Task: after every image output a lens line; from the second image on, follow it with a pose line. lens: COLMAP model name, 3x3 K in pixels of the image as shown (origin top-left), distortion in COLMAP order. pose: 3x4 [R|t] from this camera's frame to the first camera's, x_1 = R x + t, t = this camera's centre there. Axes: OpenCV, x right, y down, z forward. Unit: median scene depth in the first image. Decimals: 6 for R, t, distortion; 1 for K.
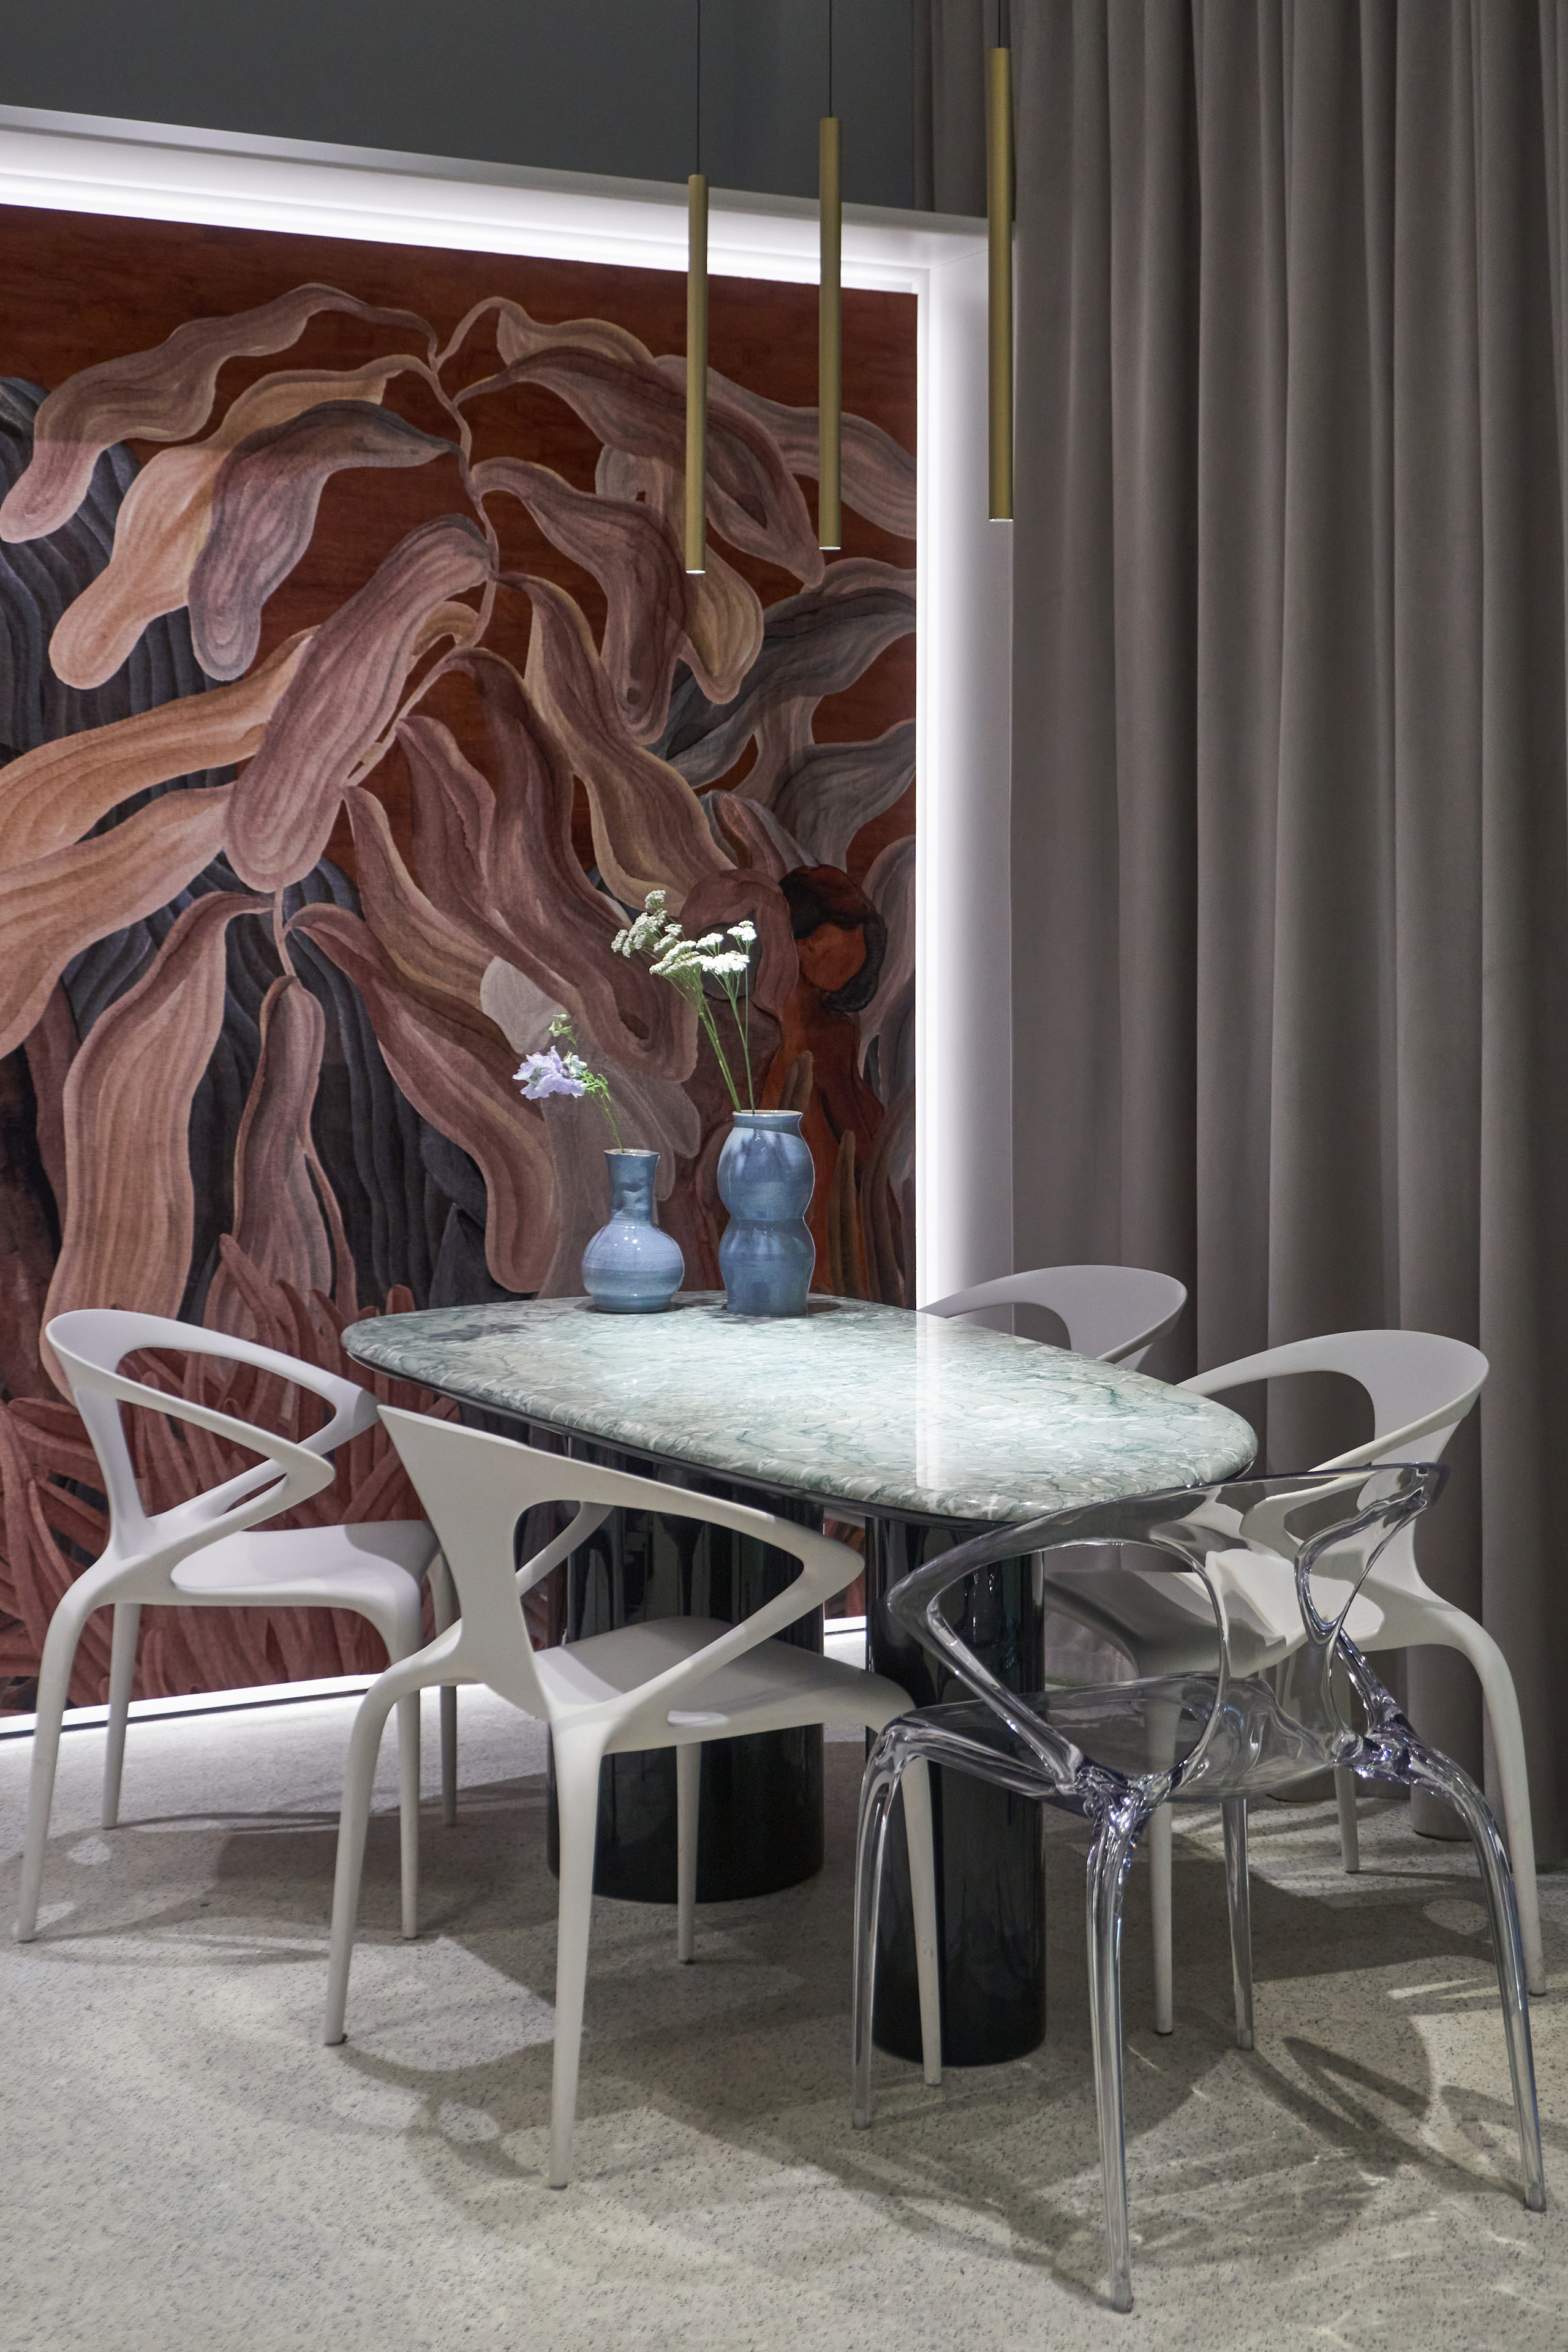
lens RADIAL K [[3360.7, 0, 795.6], [0, 3360.7, 607.0], [0, 0, 1]] dist [-0.001158, 0.000000]
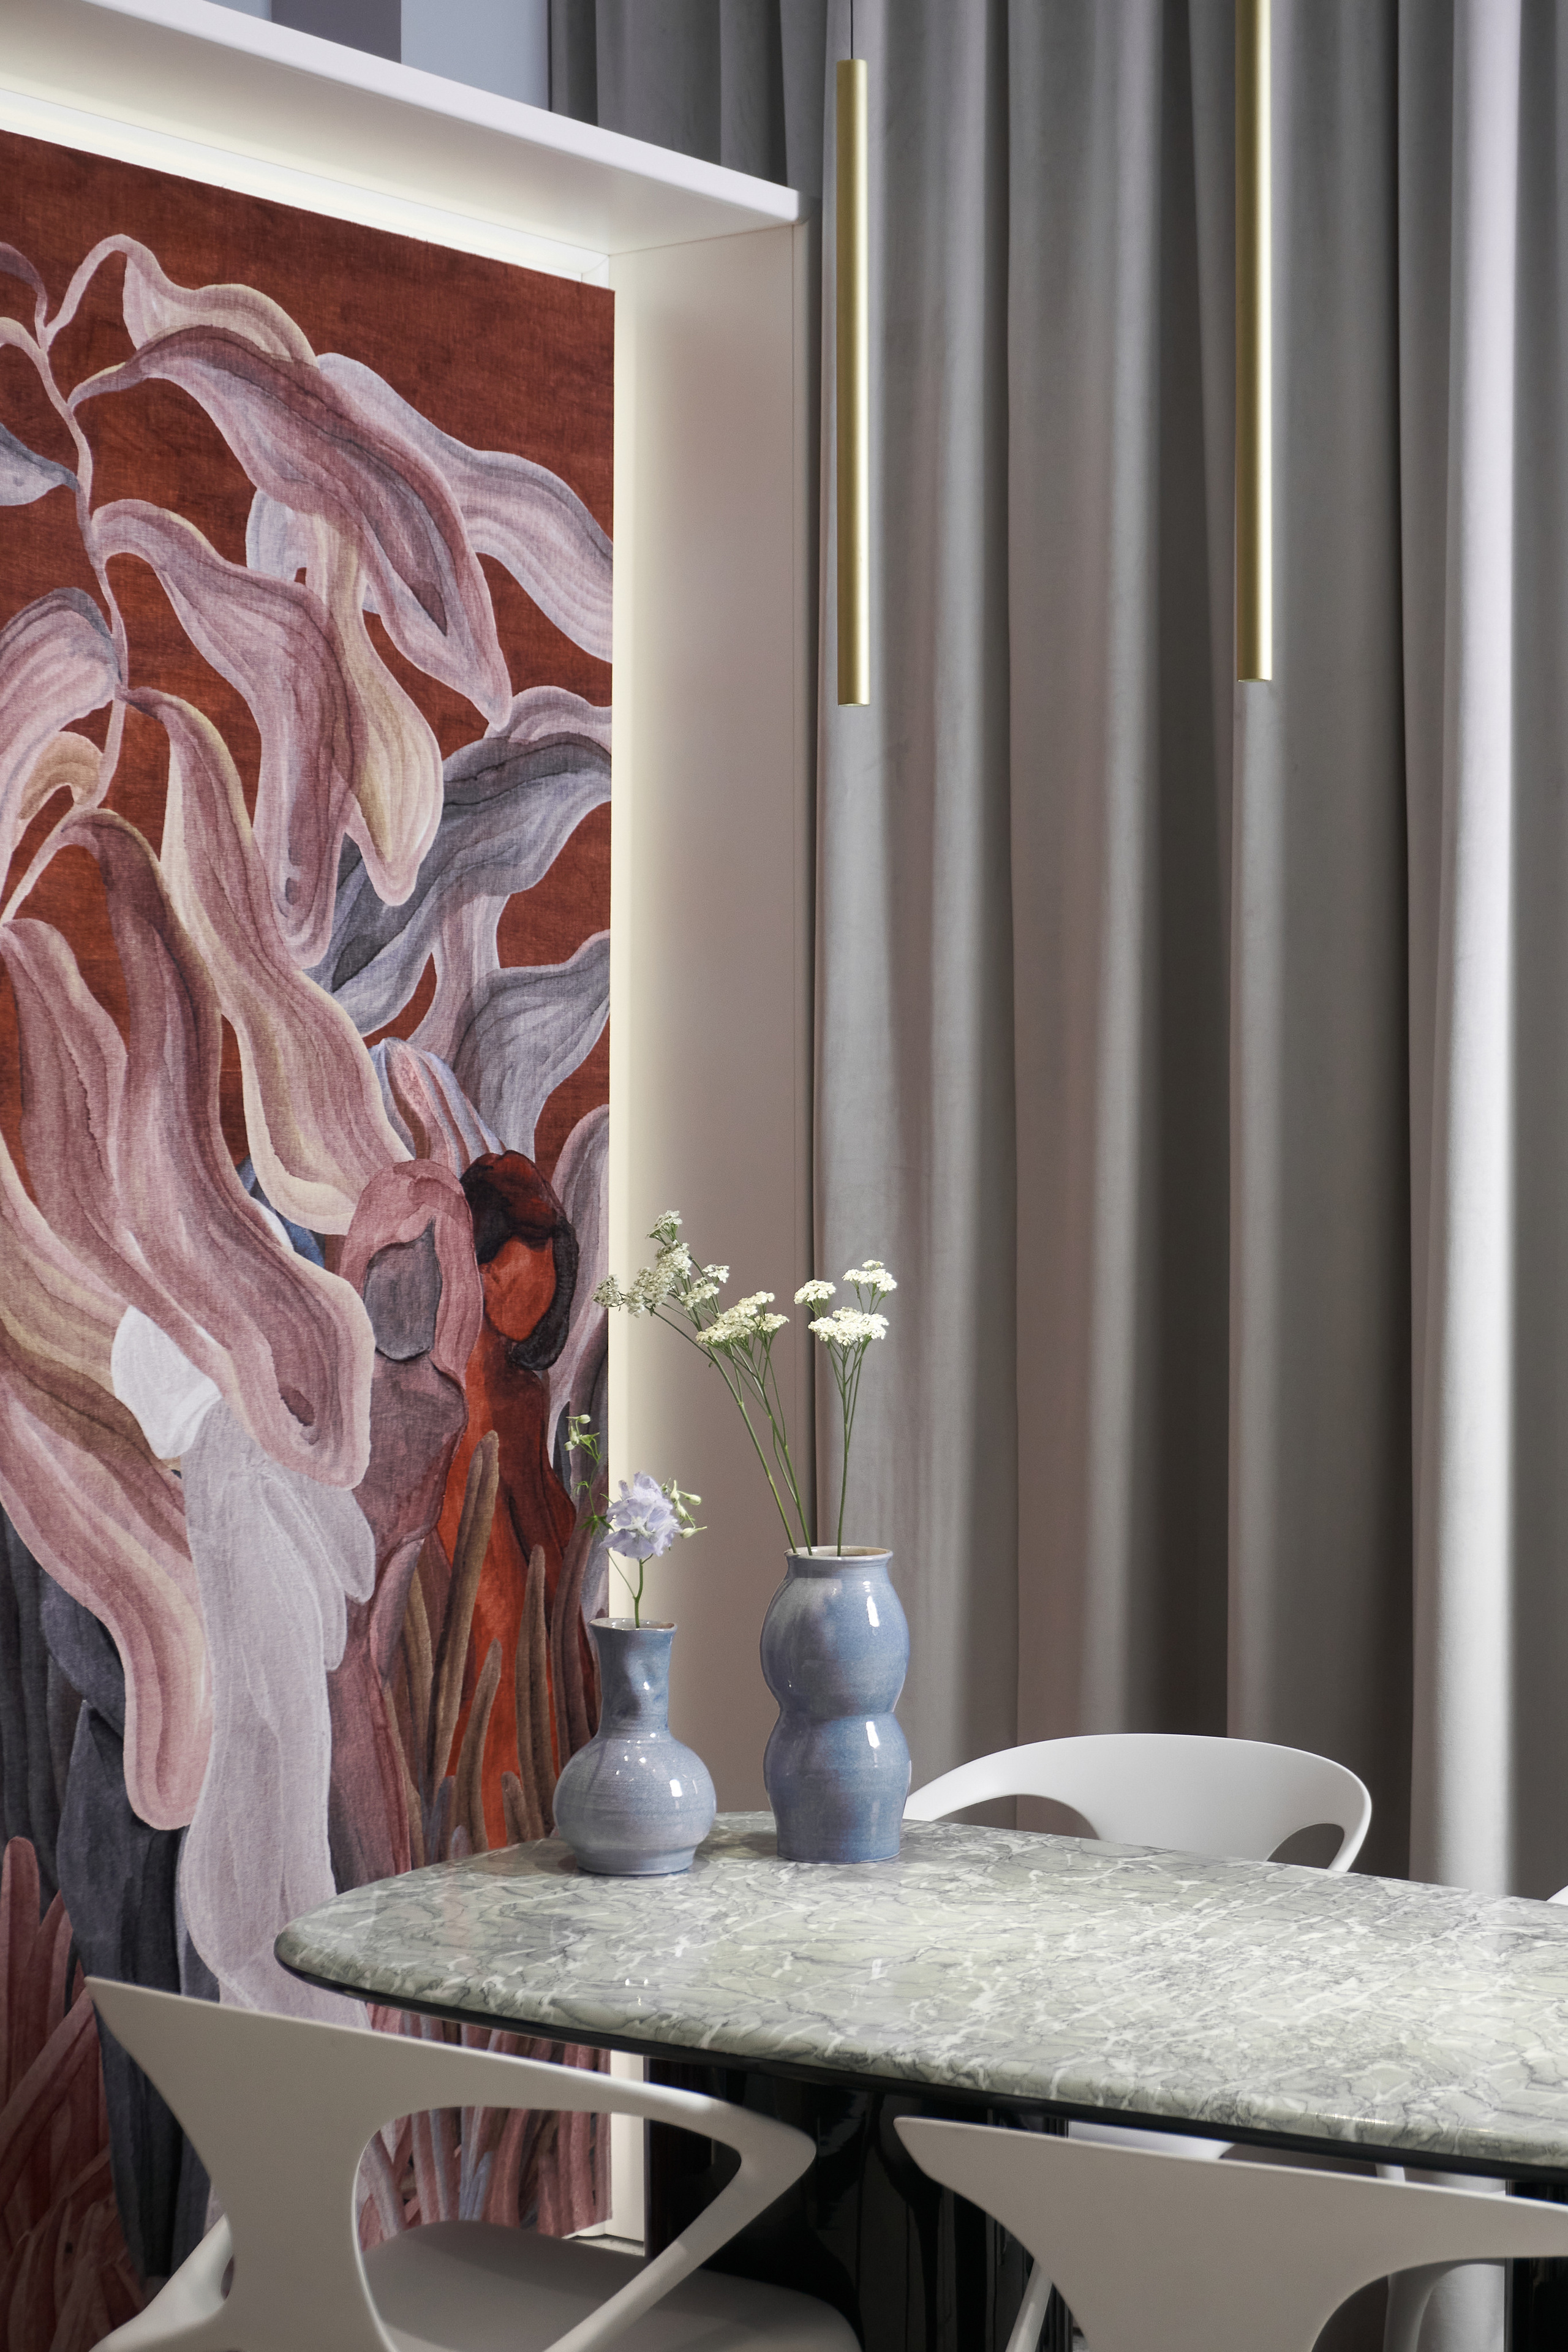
lens RADIAL K [[4007.3, 0, 759.3], [0, 4007.3, 1206.4], [0, 0, 1]] dist [-0.072839, 0.000000]
pose [[0.896138, -0.013329, 0.443576, -0.312854], [-0.035409, 0.994214, 0.101410, 0.006020], [-0.442361, -0.106584, 0.890481, 0.287684]]
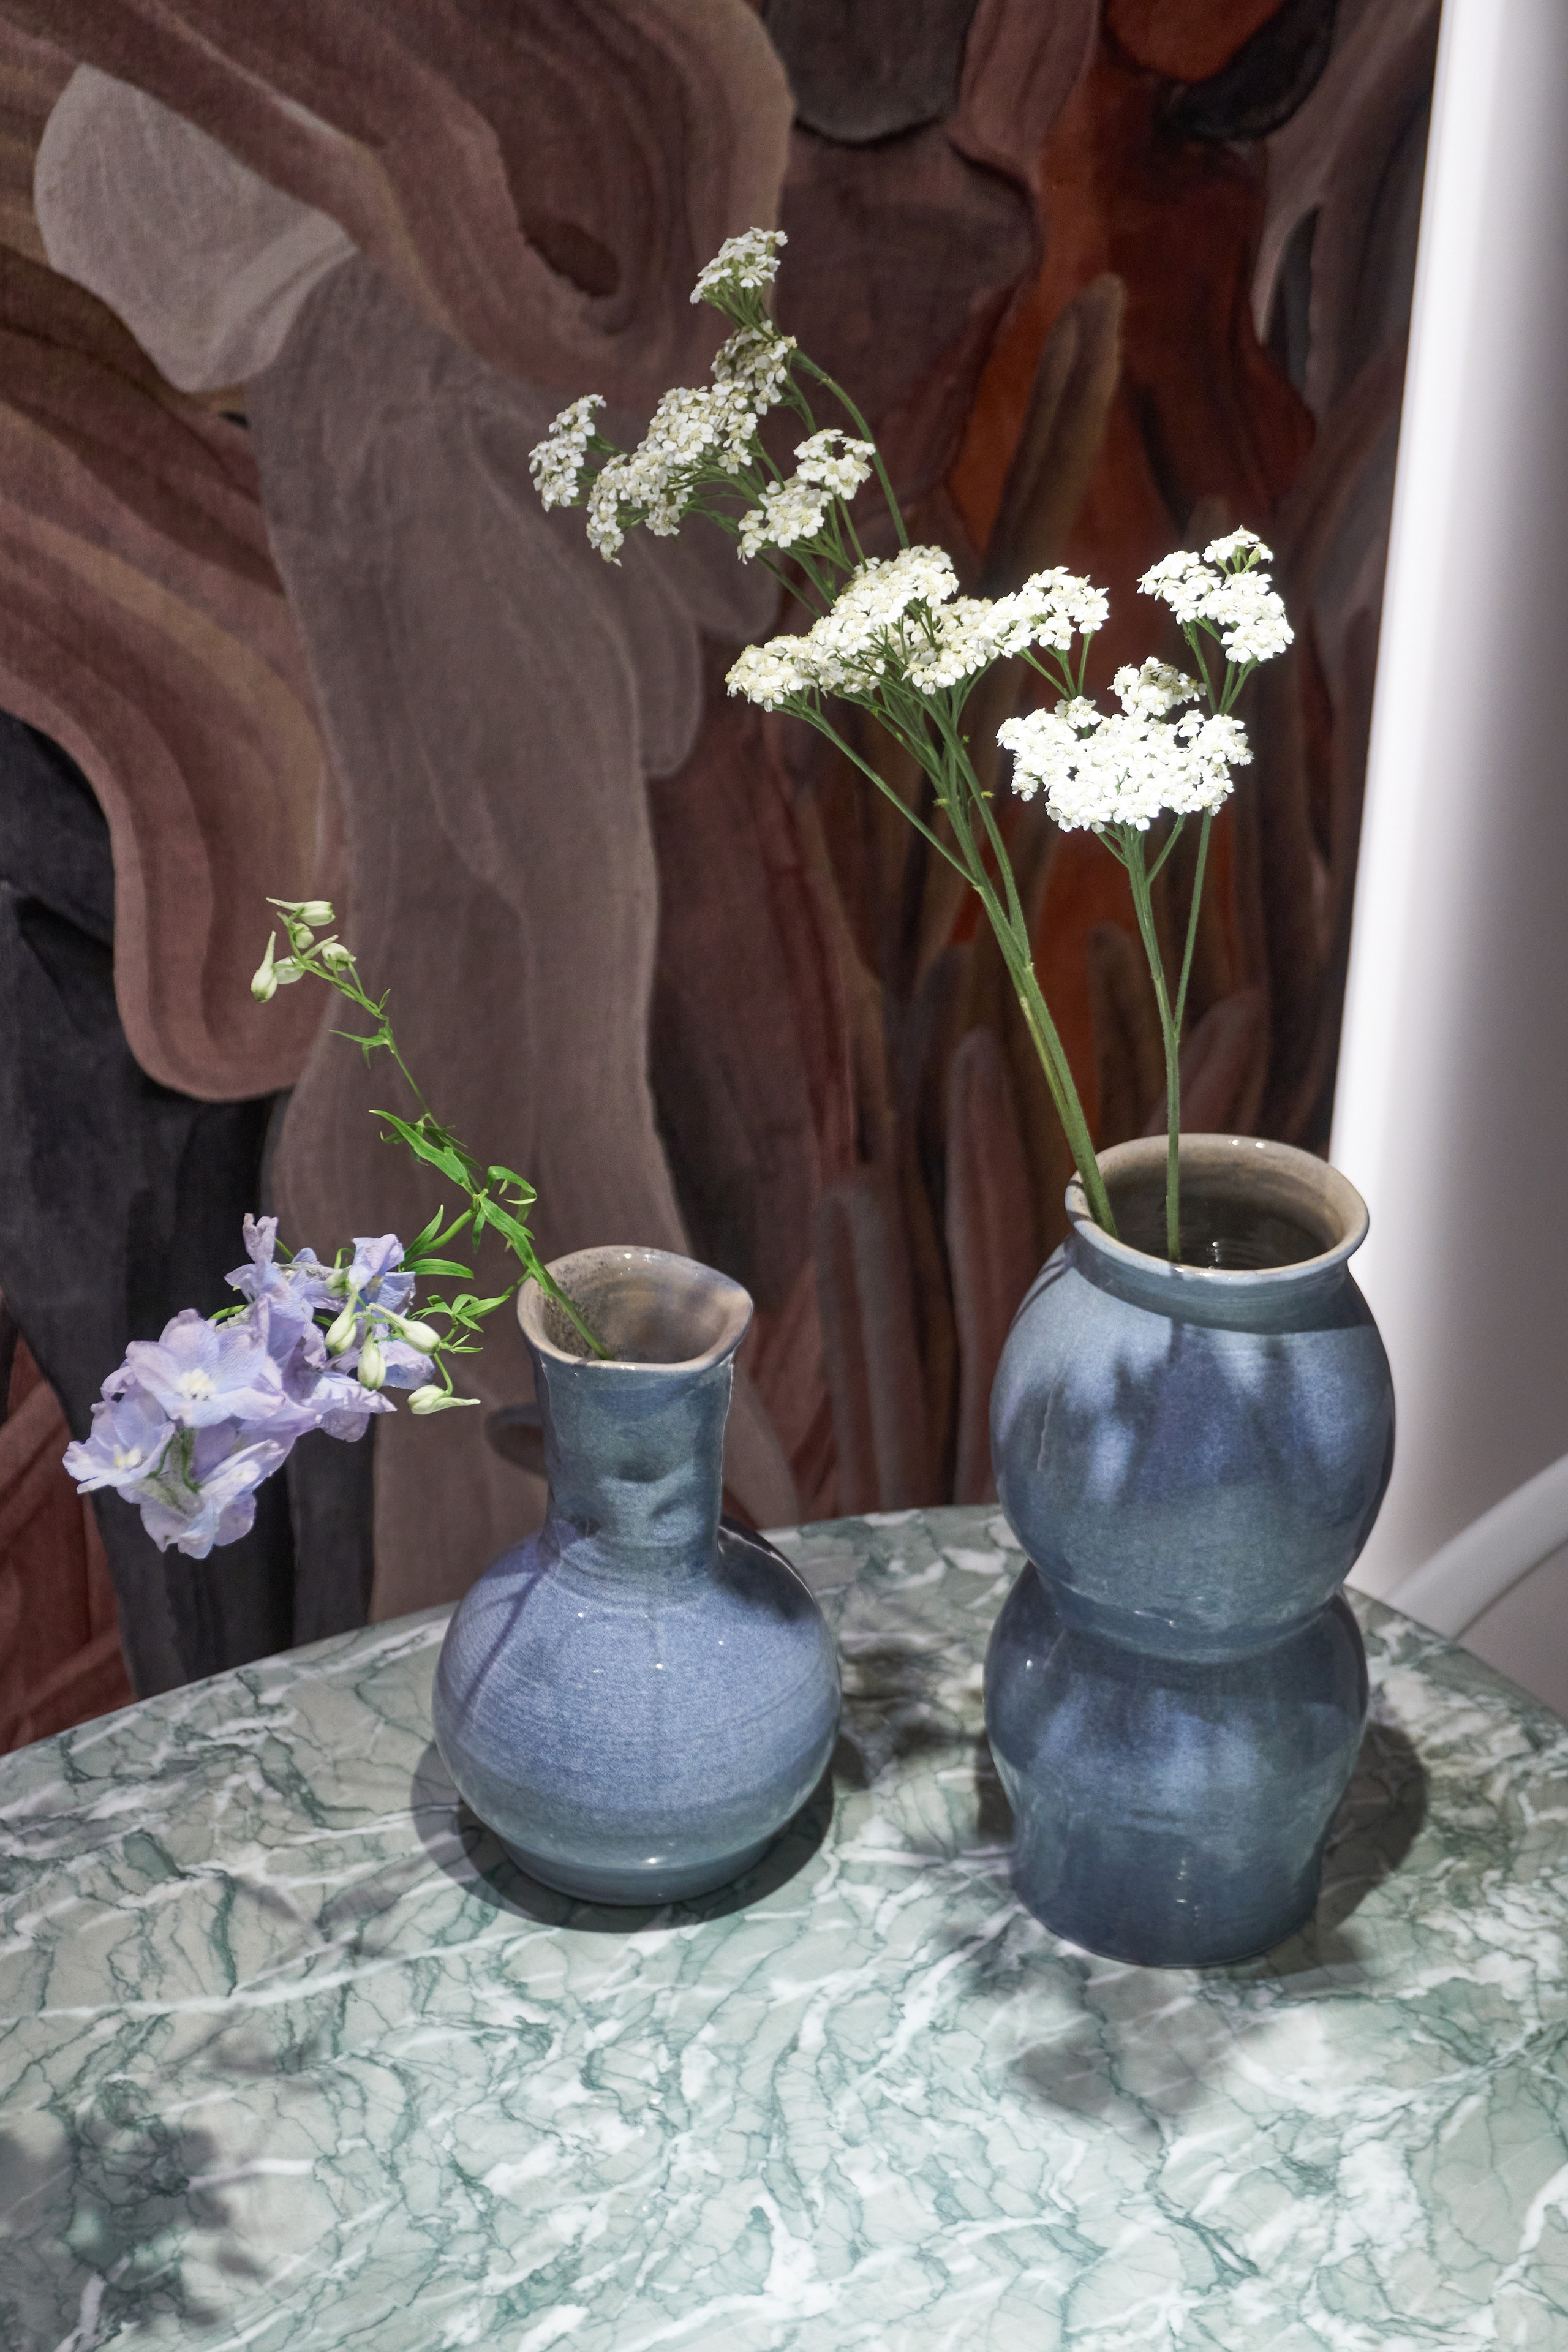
lens RADIAL K [[3868.8, 0, 816.7], [0, 3868.8, 1162.0], [0, 0, 1]] dist [0.001514, 0.000000]
pose [[0.999135, 0.001922, 0.041551, -0.040957], [-0.024453, 0.835227, 0.549362, 0.001443], [-0.033648, -0.549902, 0.834551, 0.676198]]
